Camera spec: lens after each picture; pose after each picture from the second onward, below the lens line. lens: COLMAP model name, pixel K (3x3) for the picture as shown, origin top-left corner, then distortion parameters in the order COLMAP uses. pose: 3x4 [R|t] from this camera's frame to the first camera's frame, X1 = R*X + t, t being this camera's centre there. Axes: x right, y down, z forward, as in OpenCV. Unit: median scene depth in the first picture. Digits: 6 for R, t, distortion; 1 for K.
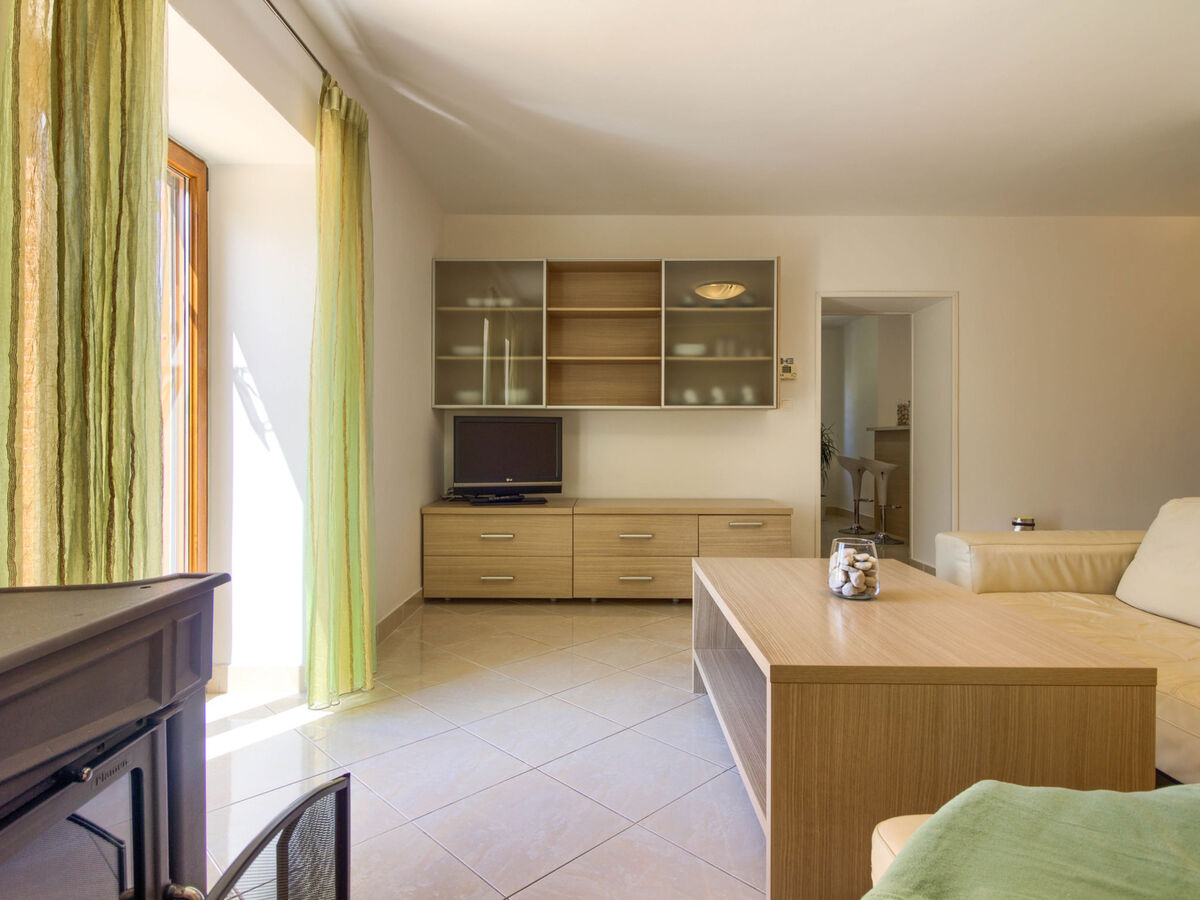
lens RADIAL K [[684.9, 0, 597.2], [0, 684.9, 448.2], [0, 0, 1]] dist [-0.004581, 0.000476]
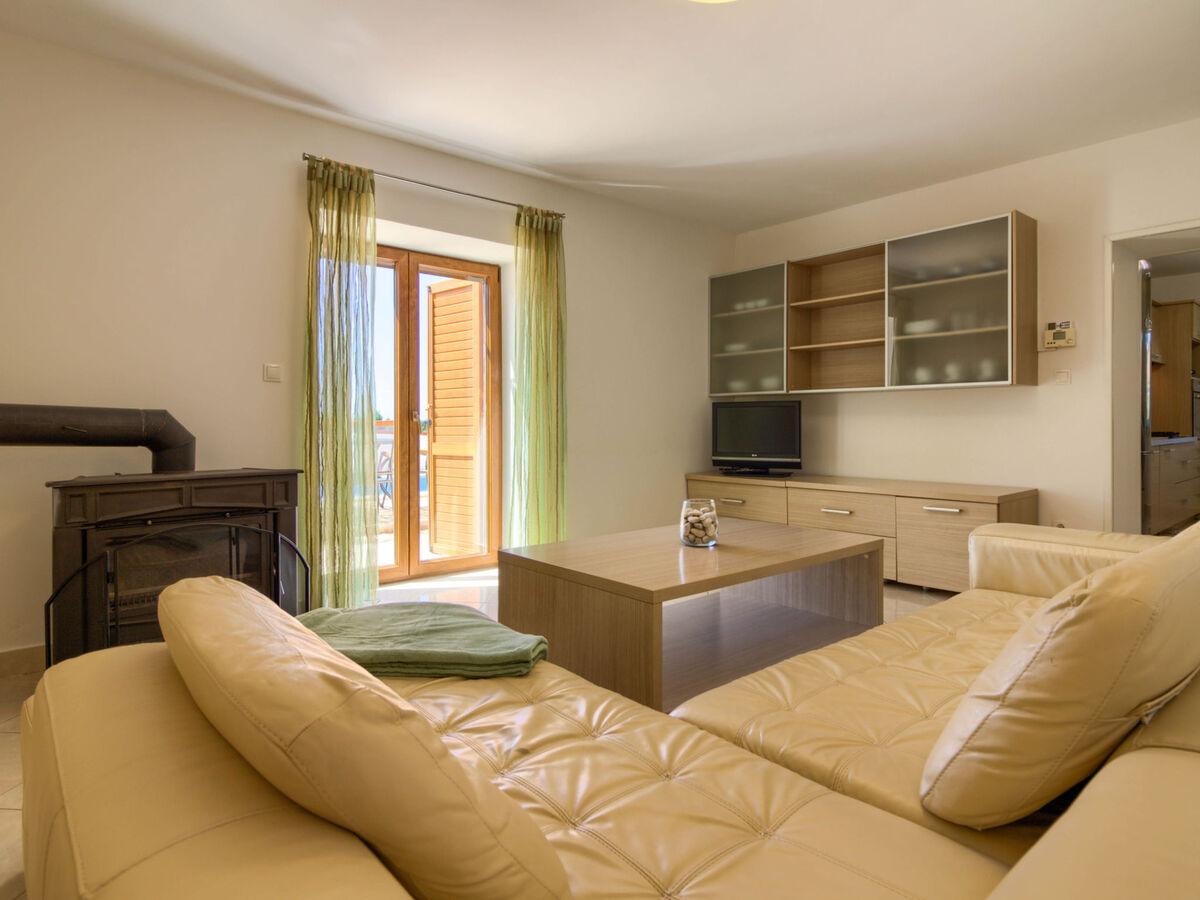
lens RADIAL K [[684.9, 0, 579.5], [0, 684.9, 428.5], [0, 0, 1]] dist [-0.004581, 0.000476]
pose [[0.651736, 0.002197, -0.758442, 0.551597], [-0.005441, 0.999984, -0.001778, 0.003599], [0.758426, 0.005285, 0.651738, 0.007748]]
